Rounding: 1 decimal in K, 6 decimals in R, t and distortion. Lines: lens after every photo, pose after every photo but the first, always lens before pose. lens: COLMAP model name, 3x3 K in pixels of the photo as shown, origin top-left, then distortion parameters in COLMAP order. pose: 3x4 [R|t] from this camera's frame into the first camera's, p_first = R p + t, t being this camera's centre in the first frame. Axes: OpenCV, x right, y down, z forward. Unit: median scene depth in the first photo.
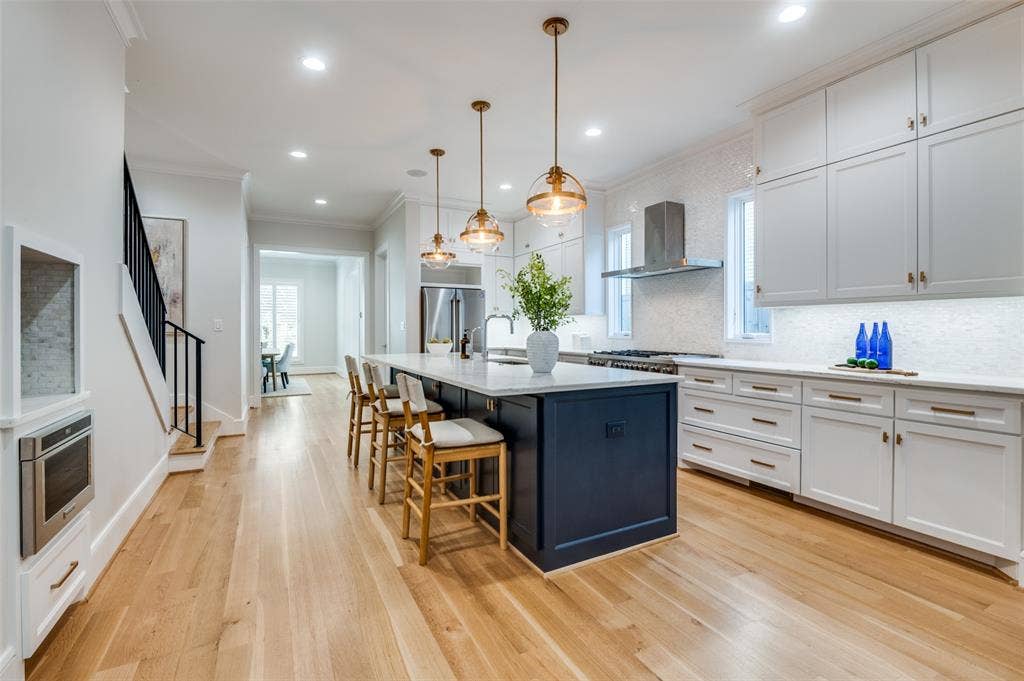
lens RADIAL K [[450.0, 0, 512.7], [0, 450.0, 324.5], [0, 0, 1]] dist [0.000585, -0.000140]
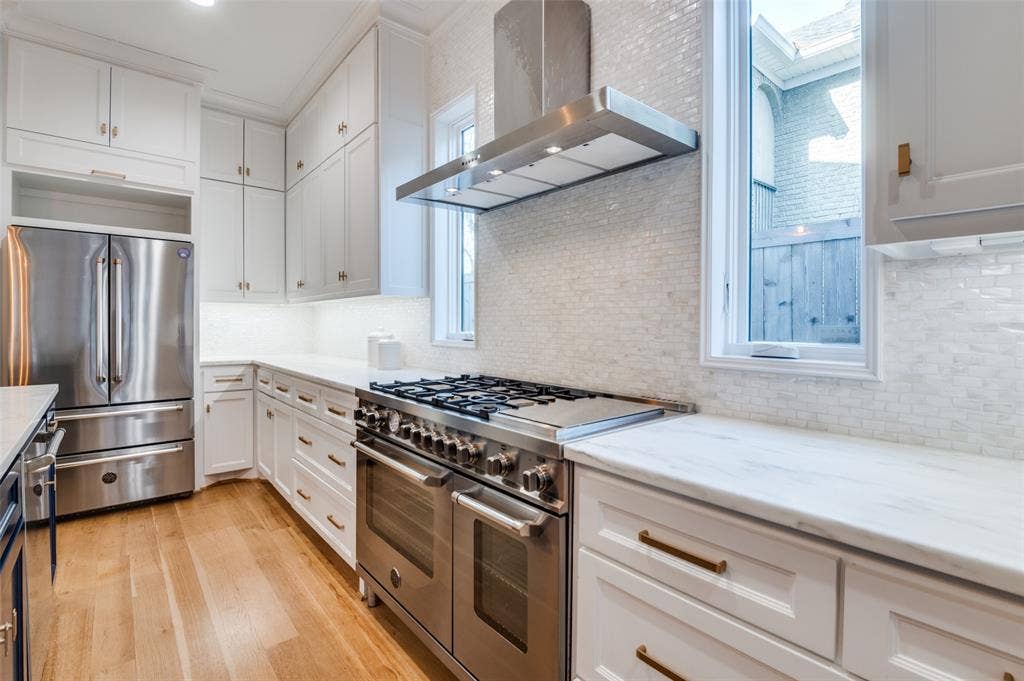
lens RADIAL K [[459.0, 0, 510.3], [0, 459.0, 323.1], [0, 0, 1]] dist [-0.001829, -0.000285]
pose [[0.975819, 0.005733, 0.218506, 0.340054], [-0.007382, 0.999950, 0.006733, 0.005831], [-0.218457, -0.008183, 0.975812, 0.935063]]
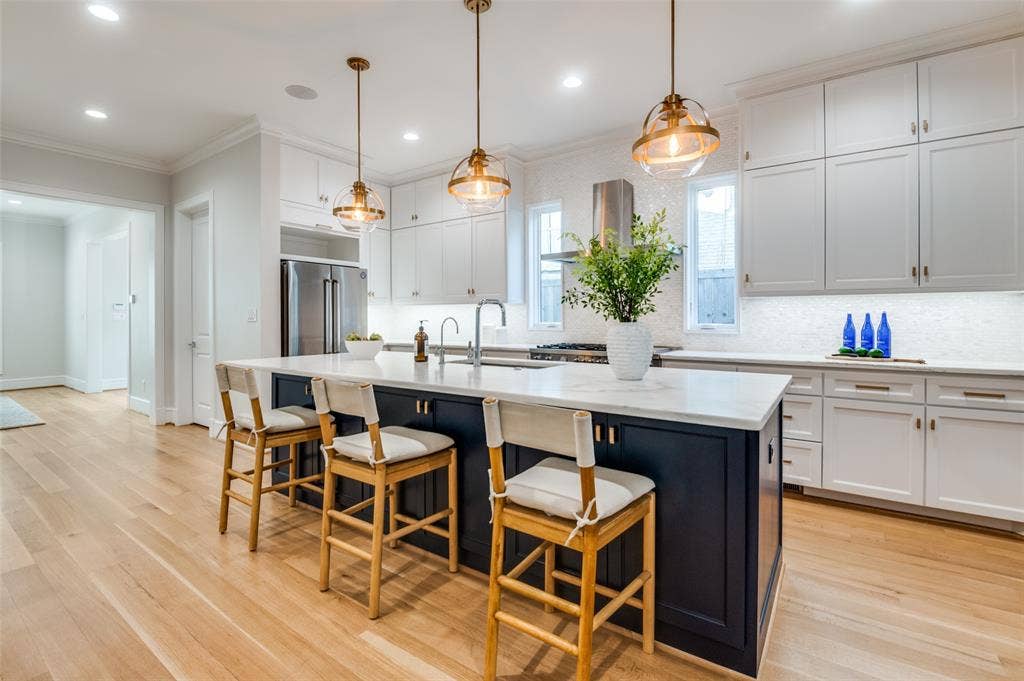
lens RADIAL K [[459.4, 0, 506.4], [0, 459.4, 317.2], [0, 0, 1]] dist [-0.005950, -0.000778]
pose [[0.896007, 0.001620, 0.444037, -0.409712], [-0.003937, 0.999983, 0.004296, 0.003233], [-0.444022, -0.005597, 0.895998, 0.397285]]
